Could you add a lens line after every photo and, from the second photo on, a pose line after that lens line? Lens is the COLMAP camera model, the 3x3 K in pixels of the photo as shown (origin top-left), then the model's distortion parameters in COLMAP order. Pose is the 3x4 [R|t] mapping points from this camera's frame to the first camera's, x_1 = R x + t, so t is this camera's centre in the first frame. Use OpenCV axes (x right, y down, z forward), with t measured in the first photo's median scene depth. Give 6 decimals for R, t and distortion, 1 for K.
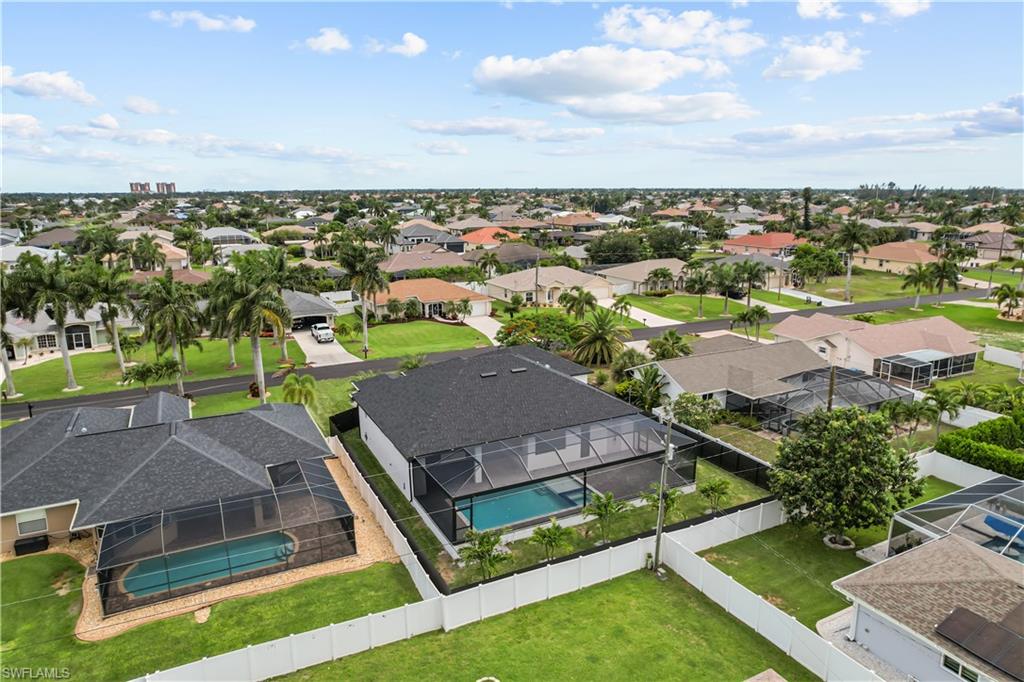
lens RADIAL K [[653.4, 0, 512.0], [0, 653.4, 341.0], [0, 0, 1]] dist [-0.046906, 0.001570]
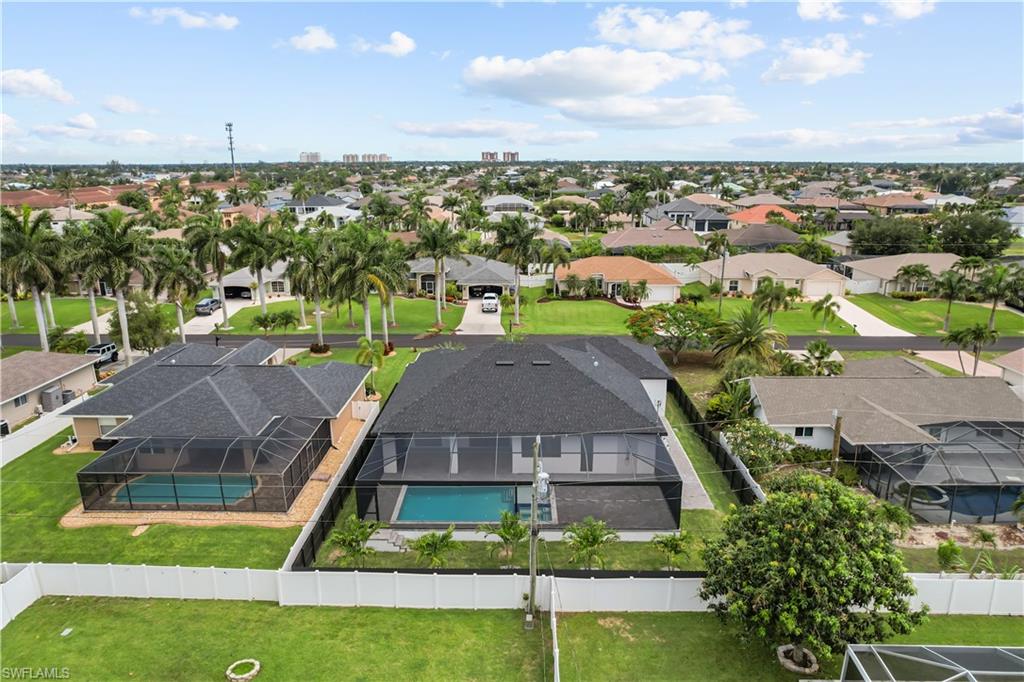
lens RADIAL K [[665.5, 0, 514.5], [0, 665.5, 331.0], [0, 0, 1]] dist [-0.044861, 0.000215]
pose [[0.886104, 0.117711, -0.448290, 0.242775], [-0.107370, 0.993035, 0.048518, -0.025564], [0.450879, 0.005141, 0.892570, 0.094940]]
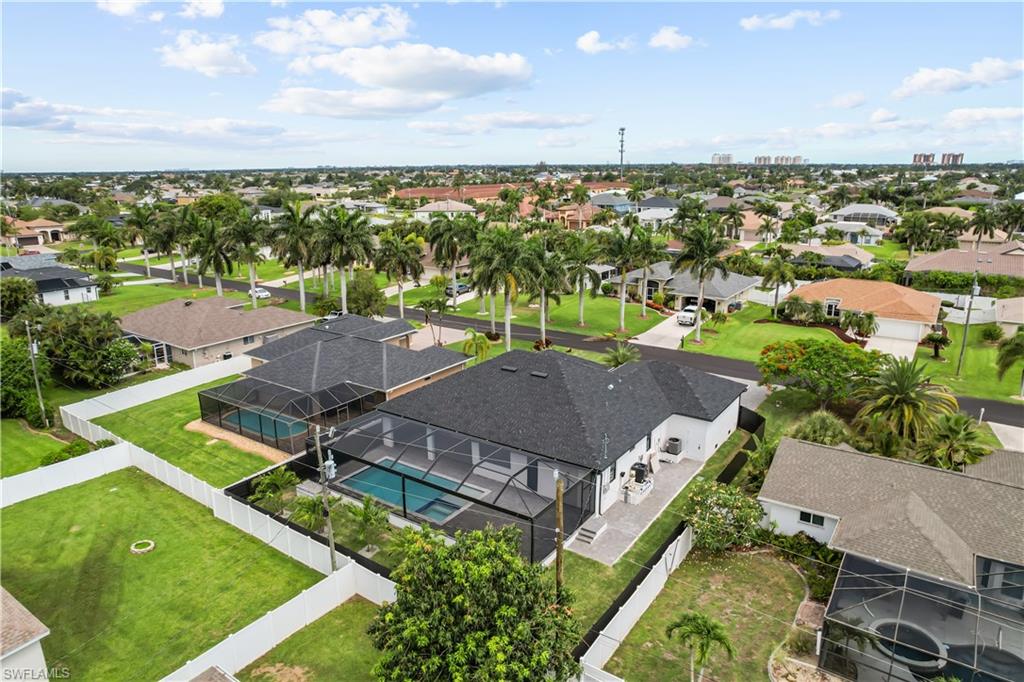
lens RADIAL K [[653.4, 0, 512.0], [0, 653.4, 341.0], [0, 0, 1]] dist [-0.046906, 0.001570]
pose [[0.473125, 0.229929, -0.850462, 0.468676], [-0.192975, 0.968946, 0.154607, -0.083068], [0.859601, 0.090969, 0.502803, 0.317997]]
